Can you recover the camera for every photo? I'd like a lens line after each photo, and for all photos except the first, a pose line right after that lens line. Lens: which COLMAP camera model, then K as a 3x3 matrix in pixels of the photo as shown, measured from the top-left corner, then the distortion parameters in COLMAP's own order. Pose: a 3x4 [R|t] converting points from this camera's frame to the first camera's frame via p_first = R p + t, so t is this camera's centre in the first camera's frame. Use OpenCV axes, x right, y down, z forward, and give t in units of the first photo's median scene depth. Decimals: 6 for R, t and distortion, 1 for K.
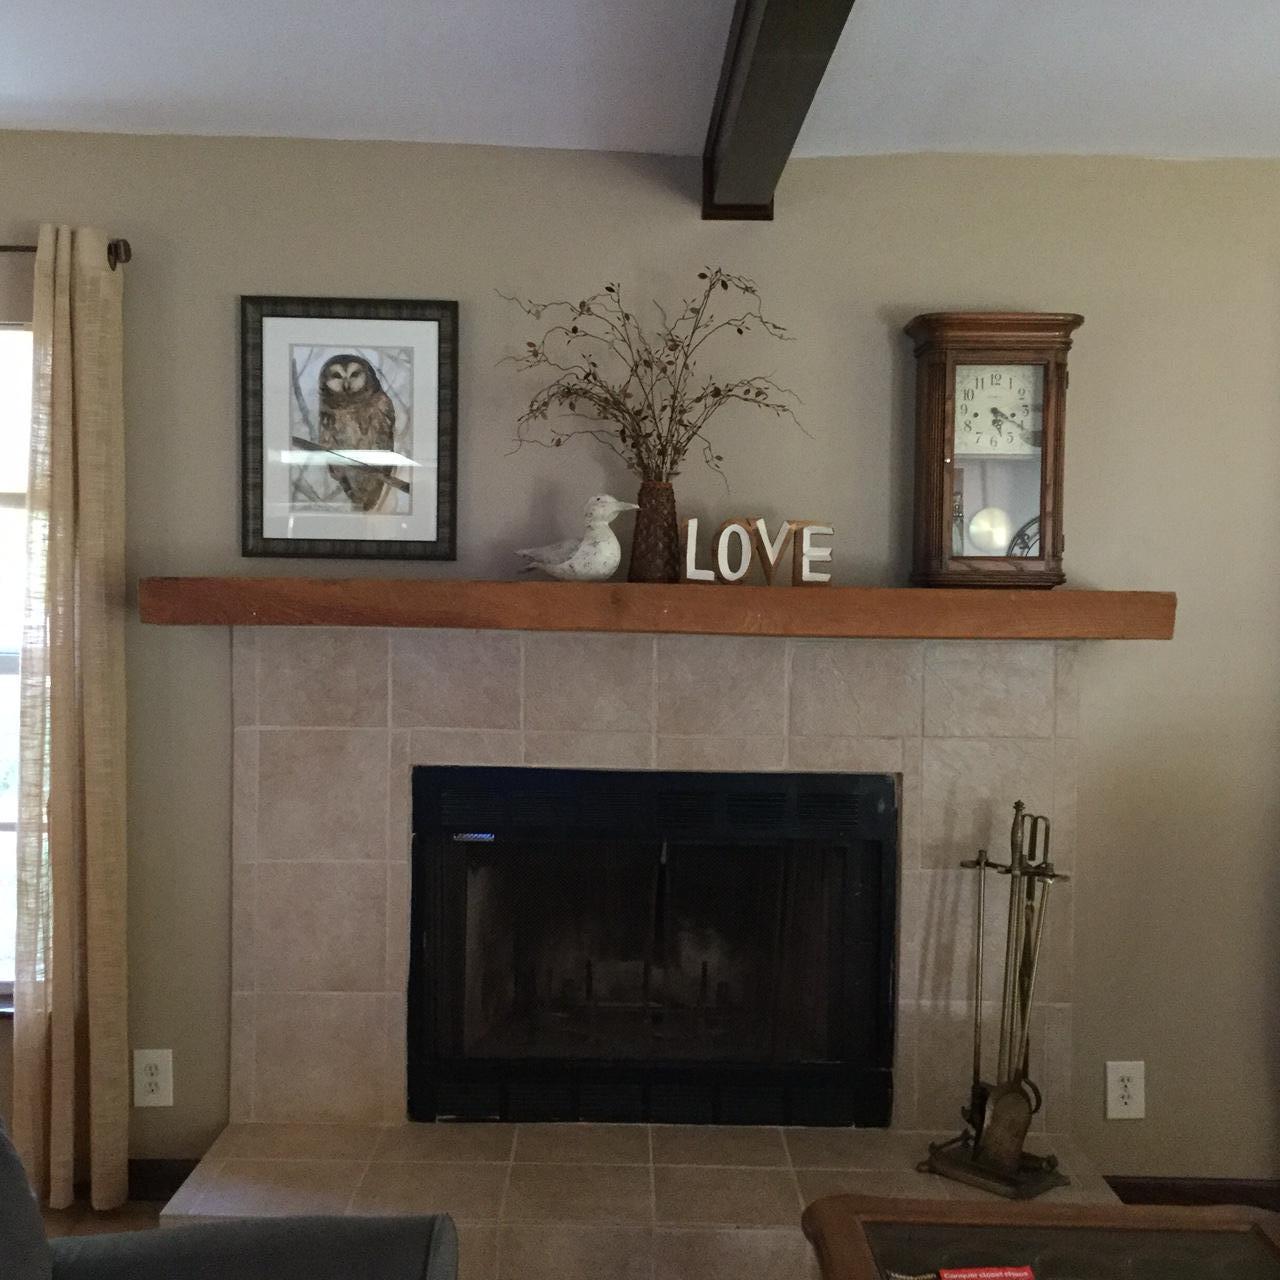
lens RADIAL K [[1492.3, 0, 641.6], [0, 1492.3, 635.5], [0, 0, 1]] dist [0.038938, 0.000000]
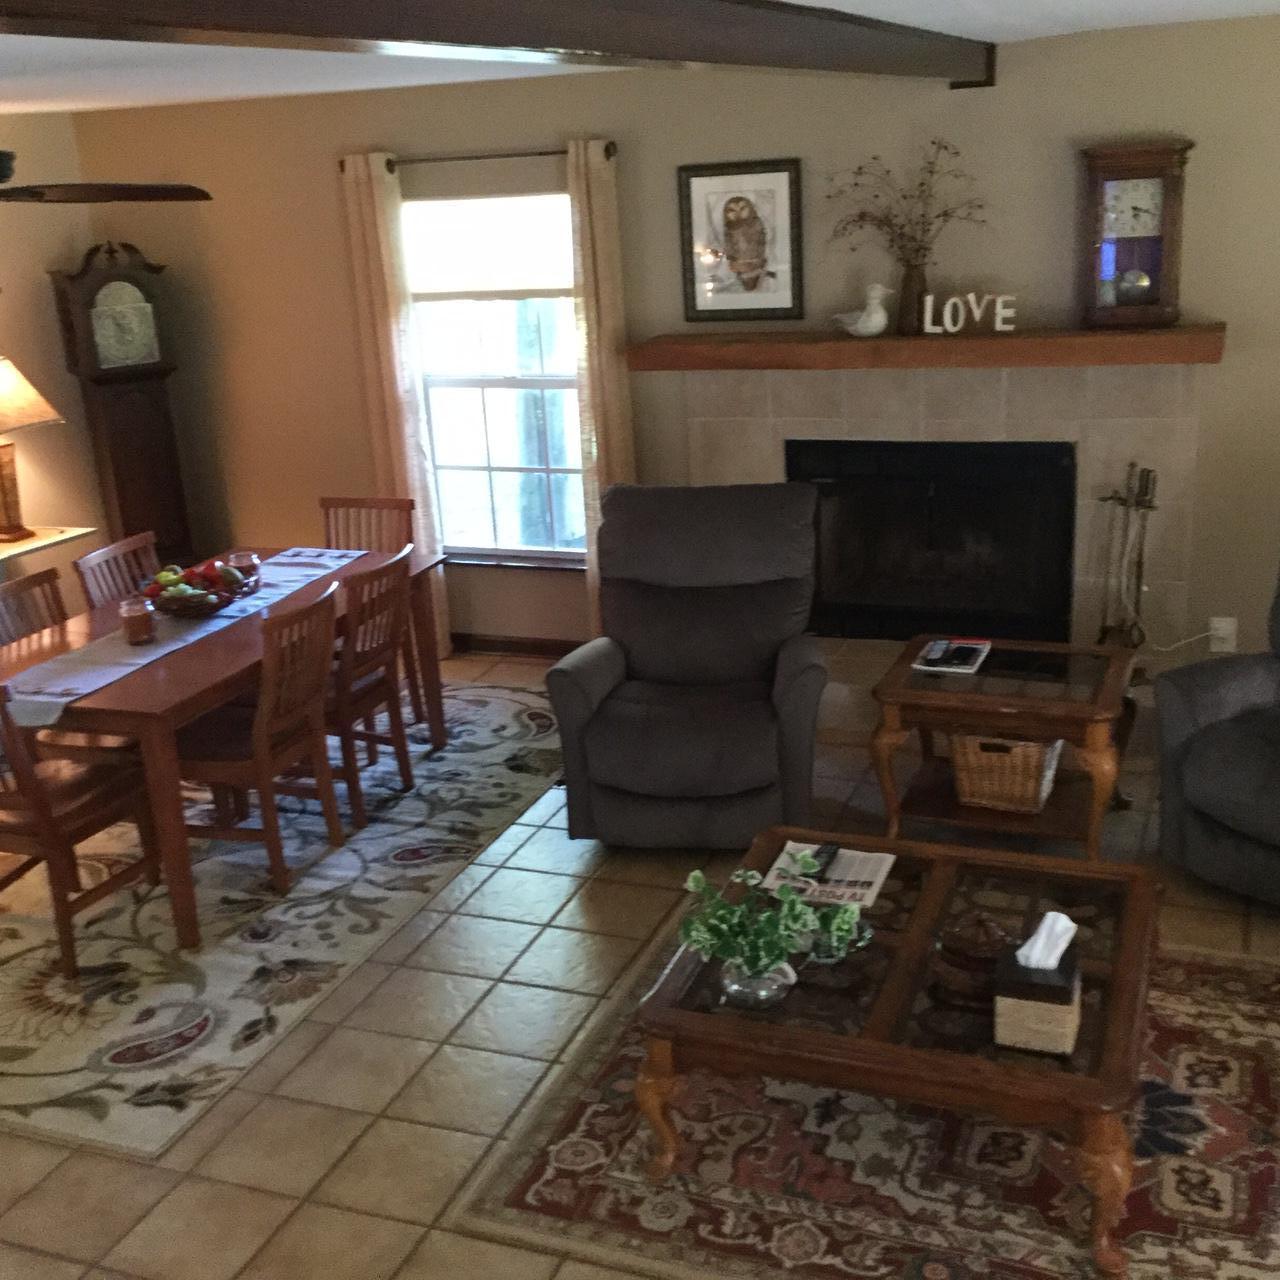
lens RADIAL K [[1492.3, 0, 641.4], [0, 1492.3, 641.0], [0, 0, 1]] dist [0.038938, 0.000000]
pose [[0.919421, 0.048248, -0.390304, 0.390360], [0.065225, 0.959994, 0.272318, -0.175117], [0.387828, -0.275833, 0.879492, -0.672479]]
